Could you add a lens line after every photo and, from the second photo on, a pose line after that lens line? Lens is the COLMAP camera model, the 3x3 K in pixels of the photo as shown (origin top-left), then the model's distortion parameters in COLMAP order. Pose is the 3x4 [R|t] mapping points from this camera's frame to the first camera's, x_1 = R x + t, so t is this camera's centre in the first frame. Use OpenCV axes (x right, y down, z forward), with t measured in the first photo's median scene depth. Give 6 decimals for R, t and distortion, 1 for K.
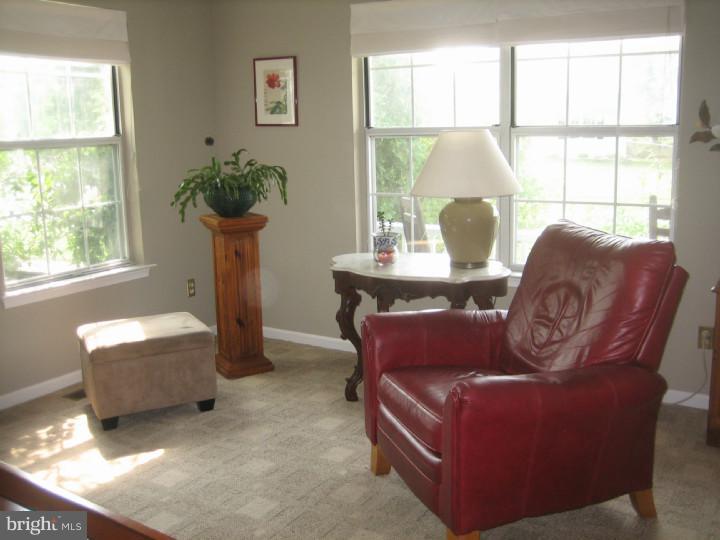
lens RADIAL K [[746.2, 0, 367.0], [0, 746.2, 268.5], [0, 0, 1]] dist [-0.159155, 0.203129]
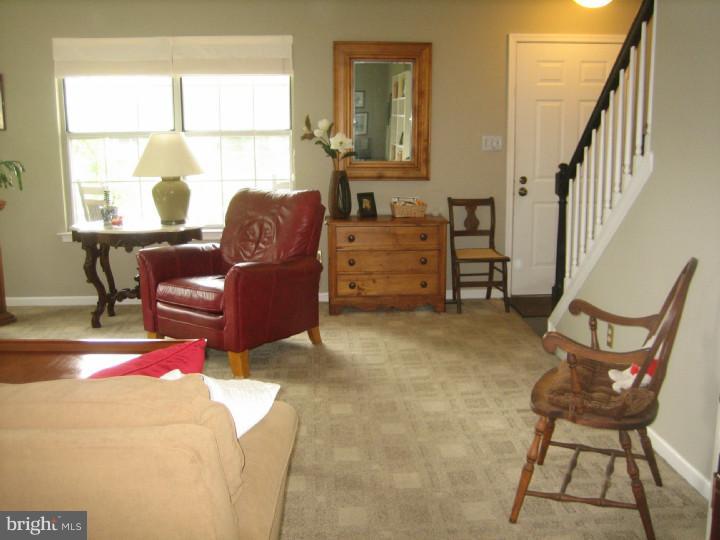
lens RADIAL K [[746.2, 0, 367.0], [0, 746.2, 268.5], [0, 0, 1]] dist [-0.159155, 0.203129]
pose [[0.799452, -0.091573, 0.593709, -0.446064], [0.099214, 0.994868, 0.019851, 0.096891], [-0.592480, 0.043035, 0.804435, -0.426972]]
